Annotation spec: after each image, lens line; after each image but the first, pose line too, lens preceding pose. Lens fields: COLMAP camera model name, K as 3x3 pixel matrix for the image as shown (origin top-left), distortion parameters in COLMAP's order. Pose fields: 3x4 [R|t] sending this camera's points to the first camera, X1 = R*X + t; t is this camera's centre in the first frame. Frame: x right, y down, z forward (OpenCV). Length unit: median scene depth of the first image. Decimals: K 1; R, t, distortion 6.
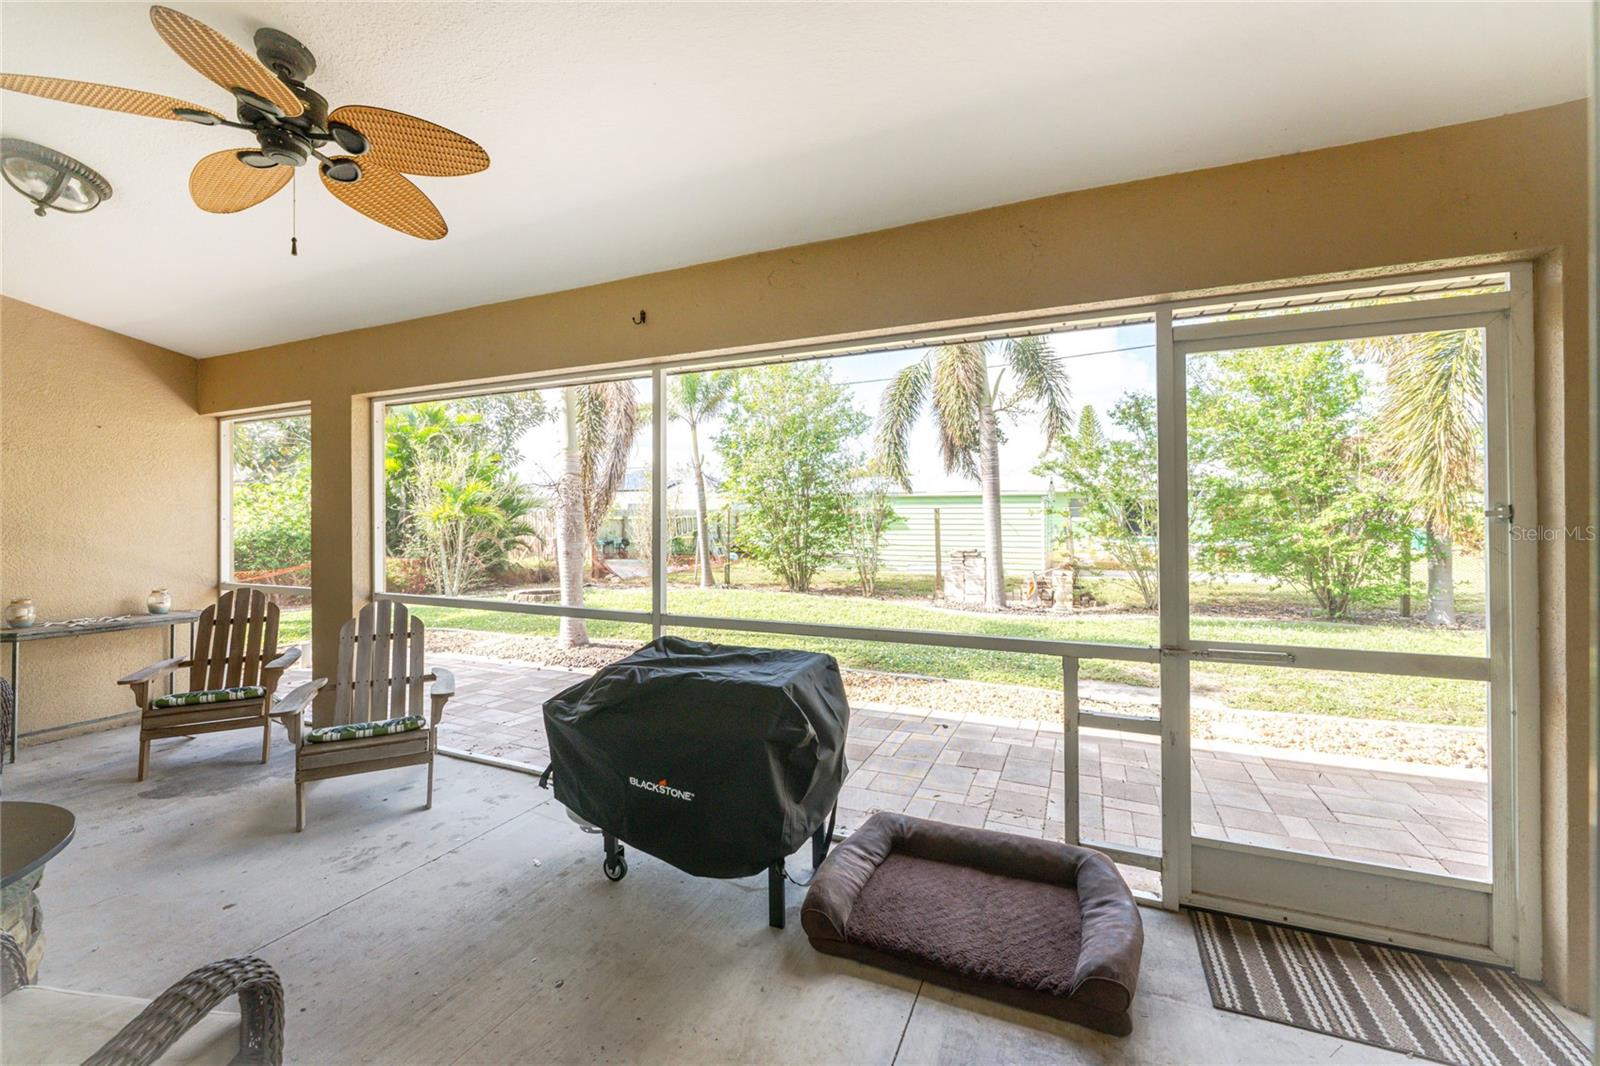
lens RADIAL K [[661.5, 0, 804.9], [0, 661.5, 513.4], [0, 0, 1]] dist [-0.003622, -0.000326]
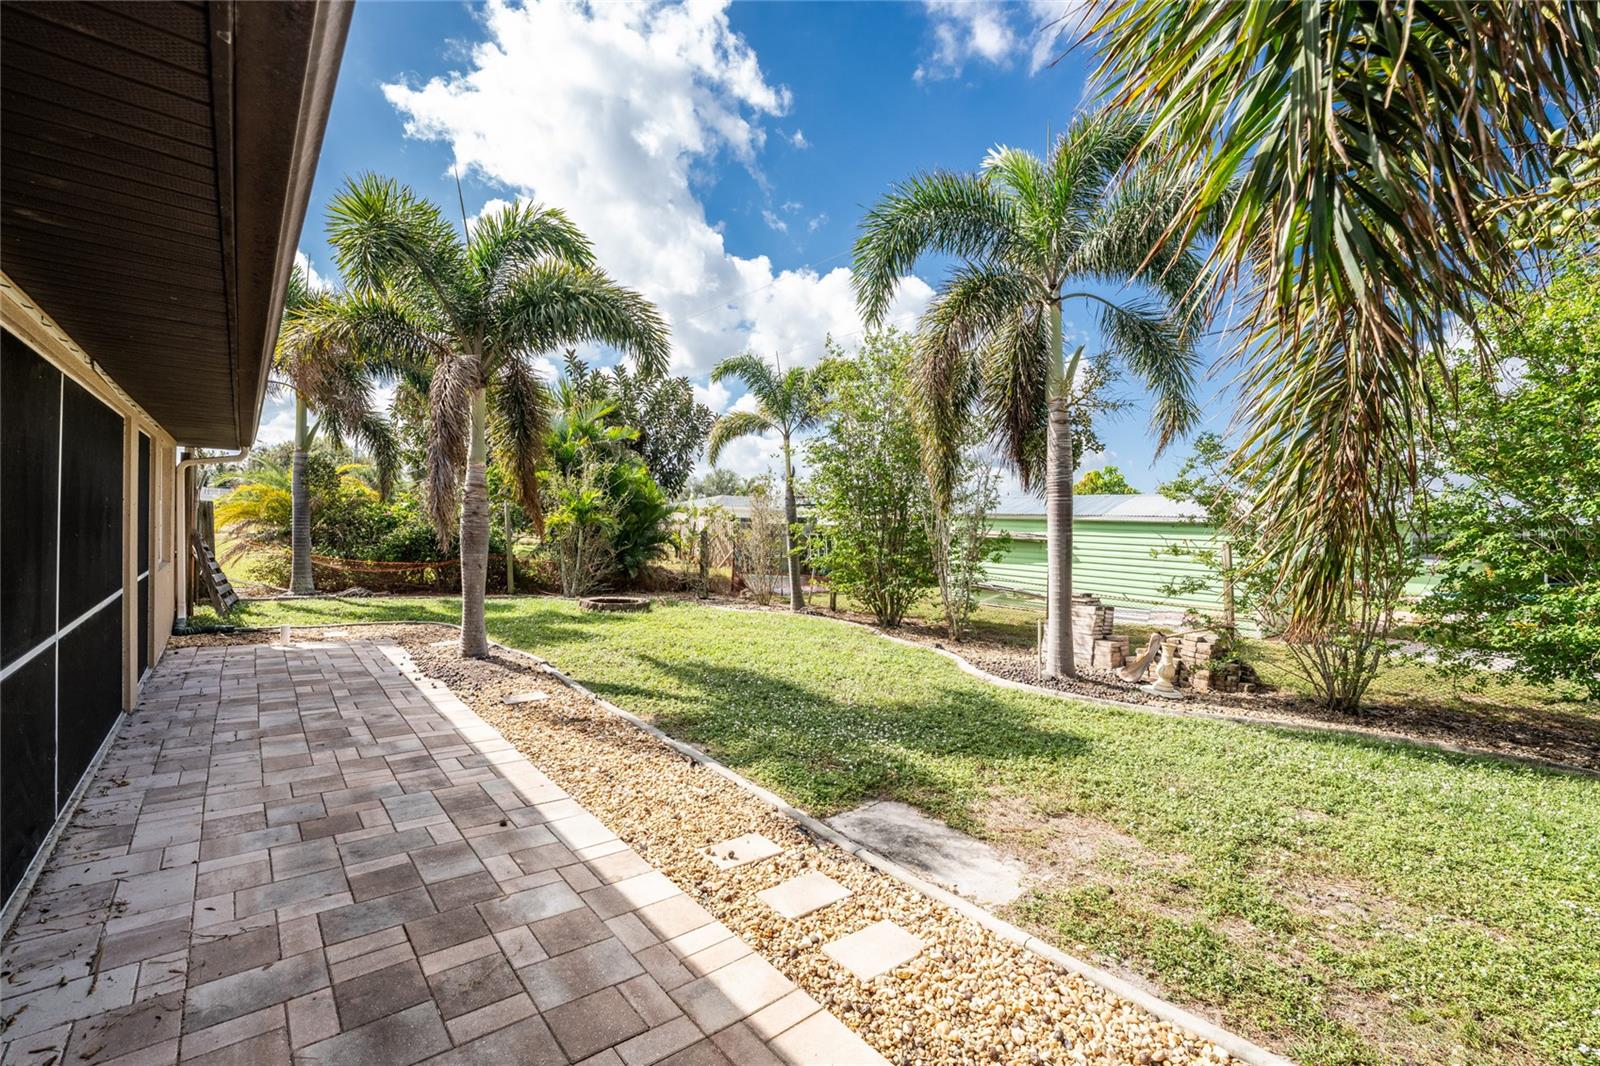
lens RADIAL K [[684.1, 0, 831.4], [0, 684.1, 529.0], [0, 0, 1]] dist [-0.031331, -0.000255]
pose [[0.897956, 0.041100, -0.438162, 0.988689], [-0.041387, 0.999104, 0.008899, -0.040731], [0.438135, 0.010144, 0.898852, 0.530392]]
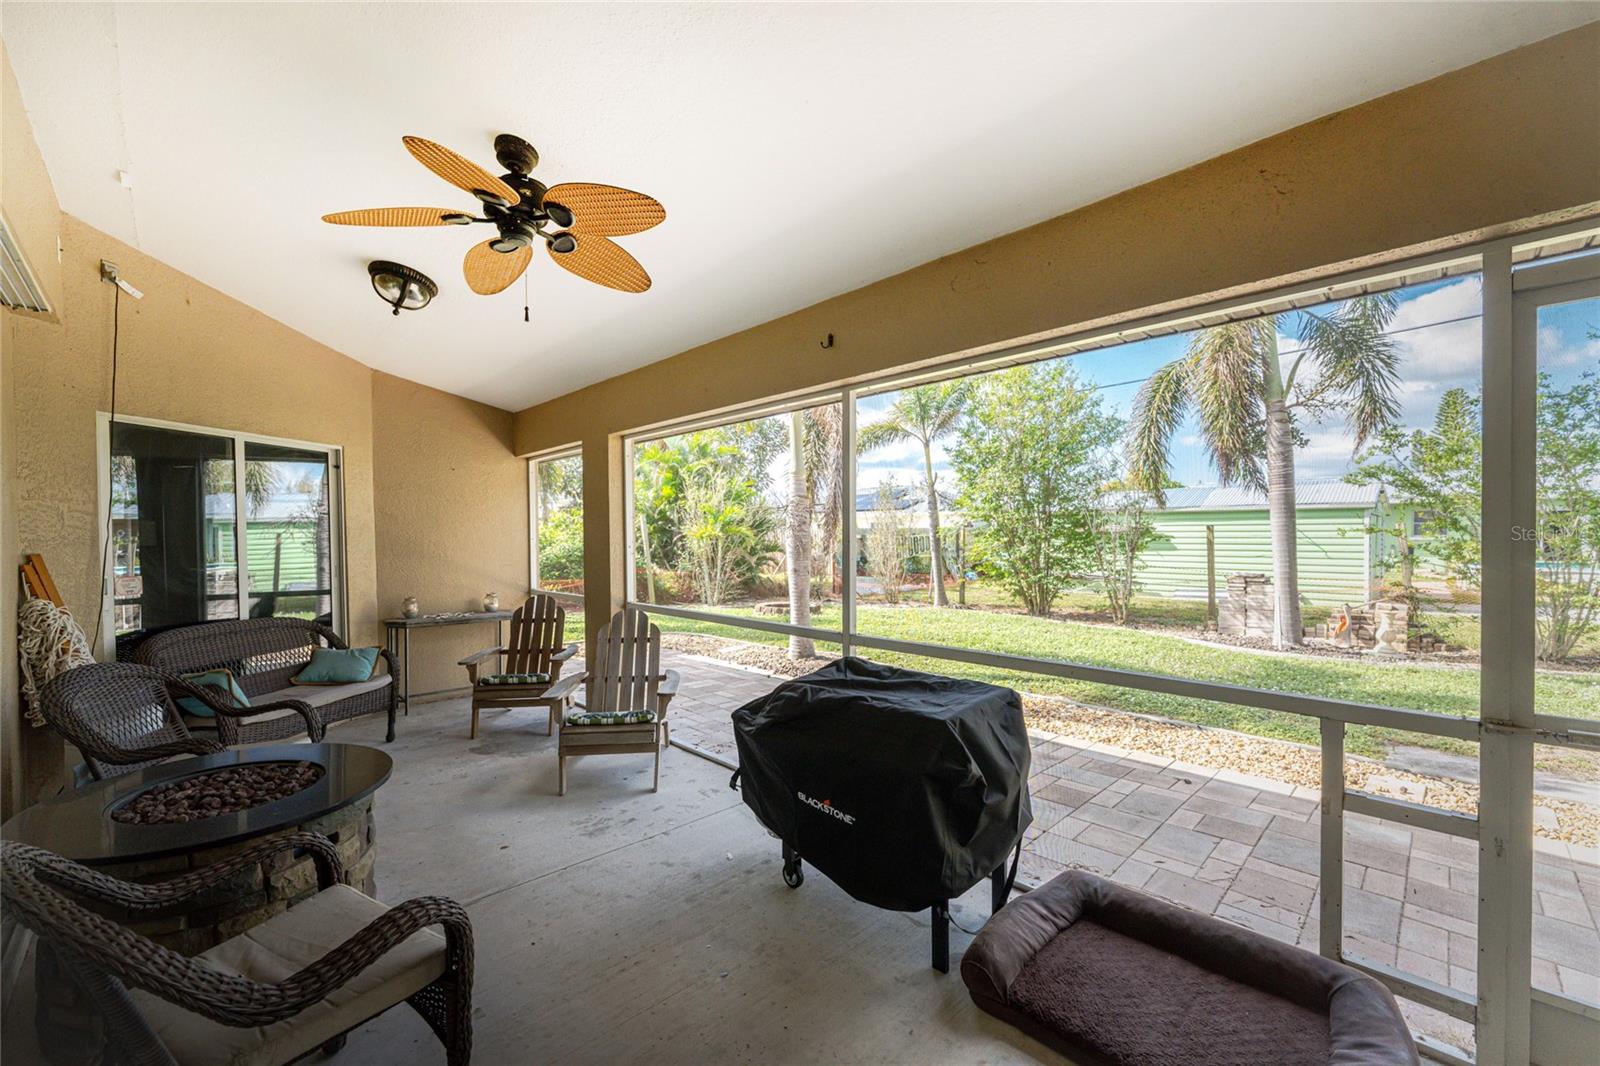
lens RADIAL K [[654.9, 0, 797.4], [0, 654.9, 547.3], [0, 0, 1]] dist [-0.003896, 0.000190]
pose [[0.927166, 0.005553, -0.374609, 0.067131], [0.003541, 0.999716, 0.023583, -0.003640], [0.374634, -0.023192, 0.926883, 0.036744]]
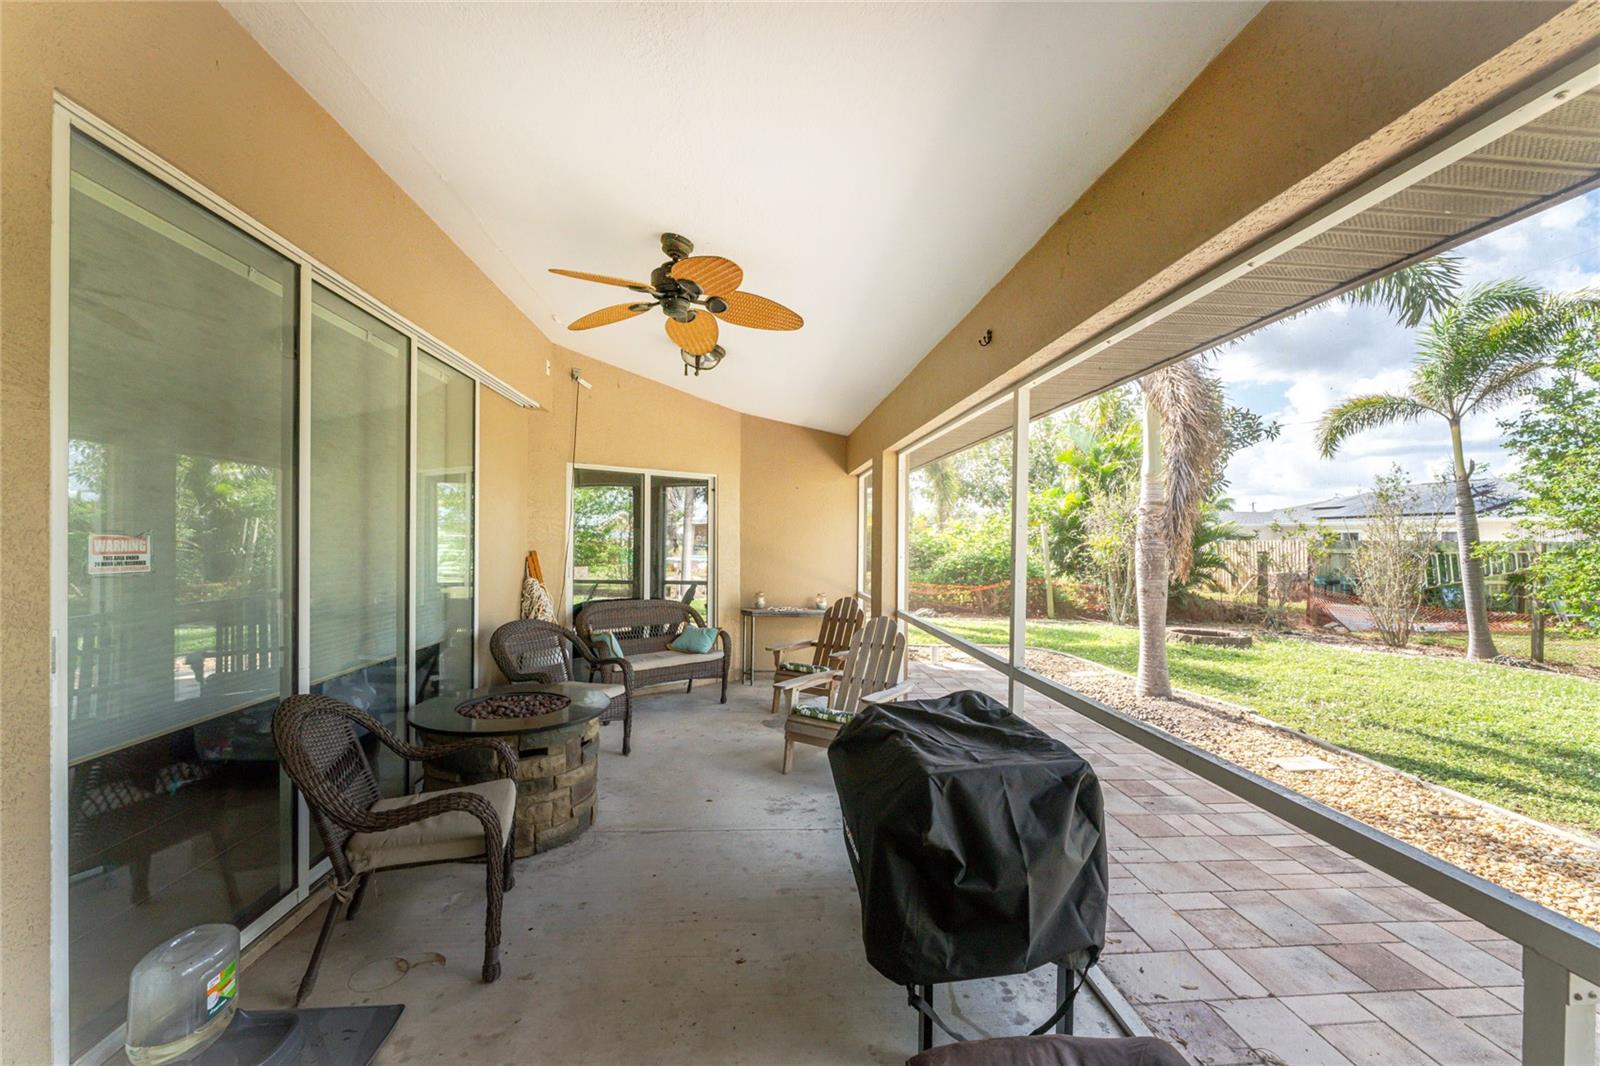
lens RADIAL K [[650.2, 0, 794.0], [0, 650.2, 543.6], [0, 0, 1]] dist [-0.002203, -0.000165]
pose [[0.467862, 0.014869, -0.883676, 0.332127], [-0.010254, 0.999882, 0.011396, -0.015744], [0.883742, 0.003729, 0.467960, 0.271919]]
